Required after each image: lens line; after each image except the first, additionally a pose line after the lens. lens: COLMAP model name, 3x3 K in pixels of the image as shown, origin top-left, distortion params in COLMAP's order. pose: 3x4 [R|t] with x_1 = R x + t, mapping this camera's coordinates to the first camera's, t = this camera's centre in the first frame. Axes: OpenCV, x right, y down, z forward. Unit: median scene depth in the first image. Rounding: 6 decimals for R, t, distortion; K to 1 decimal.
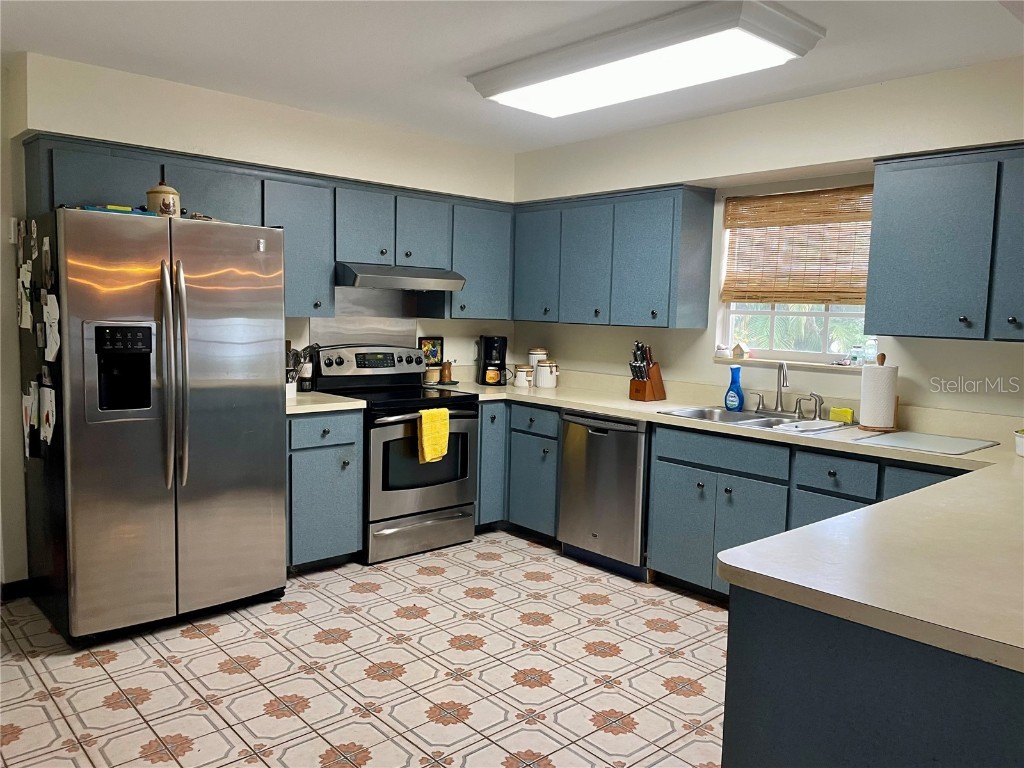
lens RADIAL K [[782.3, 0, 512.0], [0, 782.3, 384.0], [0, 0, 1]] dist [0.103566, -0.140442]
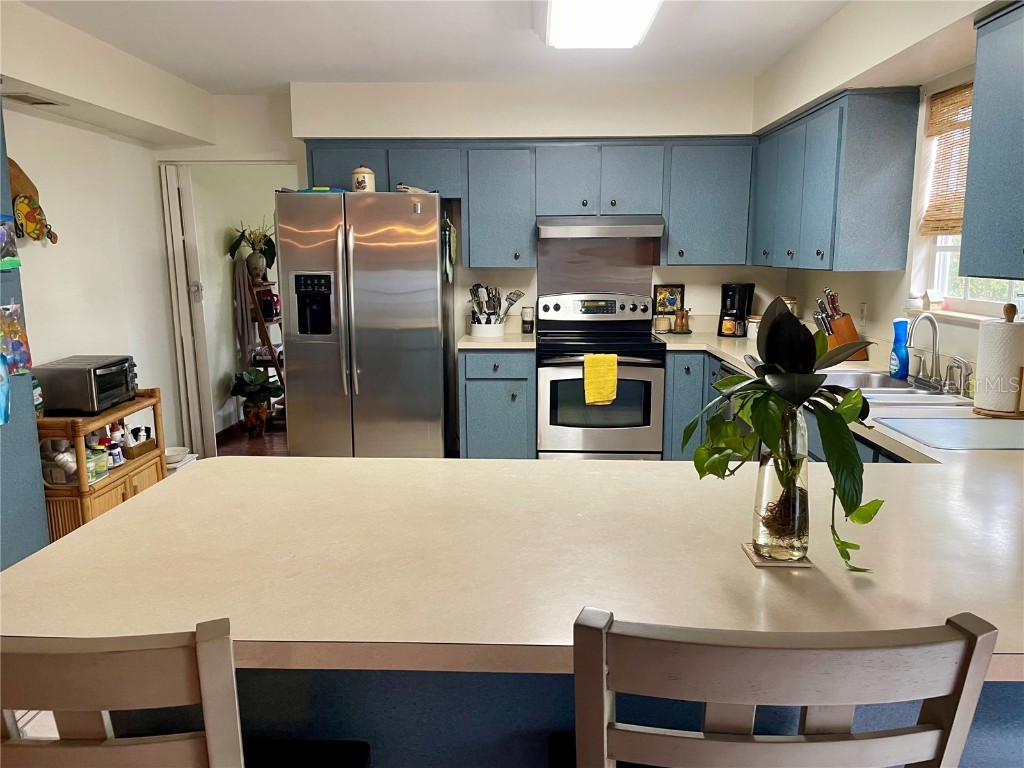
lens RADIAL K [[782.3, 0, 512.0], [0, 782.3, 384.0], [0, 0, 1]] dist [0.103566, -0.140442]
pose [[0.719427, 0.085366, -0.689302, 0.523343], [-0.045910, 0.996093, 0.075444, -0.001173], [0.693049, -0.022631, 0.720535, 0.168434]]
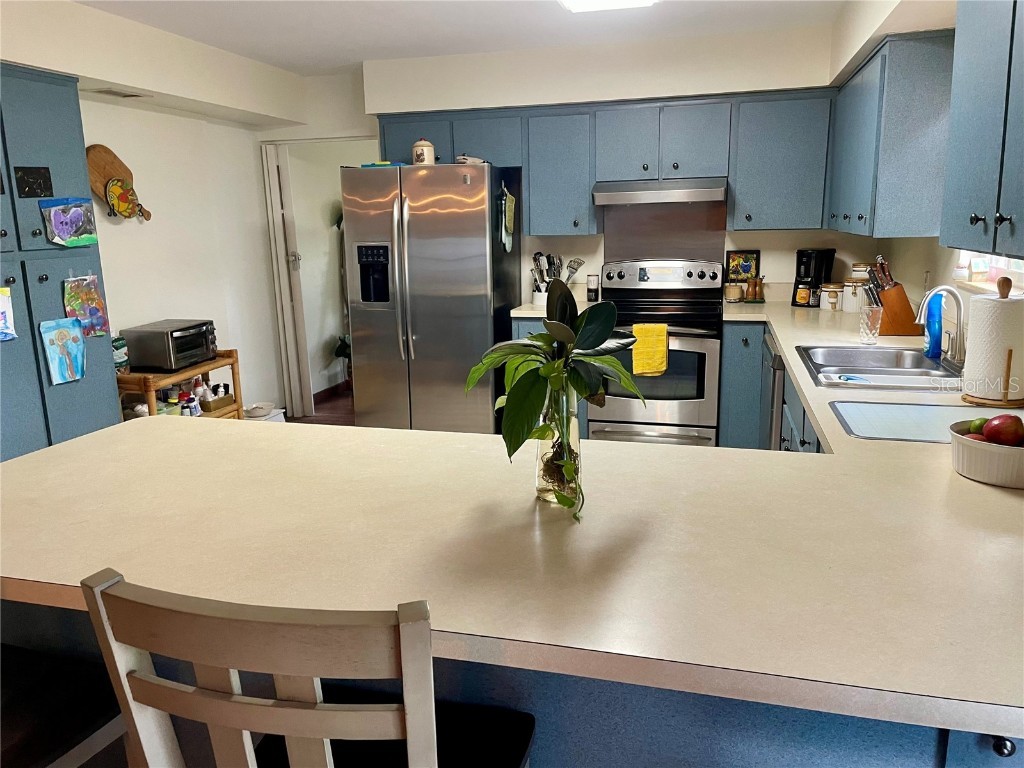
lens RADIAL K [[782.3, 0, 512.0], [0, 782.3, 384.0], [0, 0, 1]] dist [0.103566, -0.140442]
pose [[0.537375, 0.138171, -0.831948, 0.647181], [-0.047399, 0.989876, 0.133784, -0.018152], [0.842010, -0.032459, 0.538484, 0.296112]]
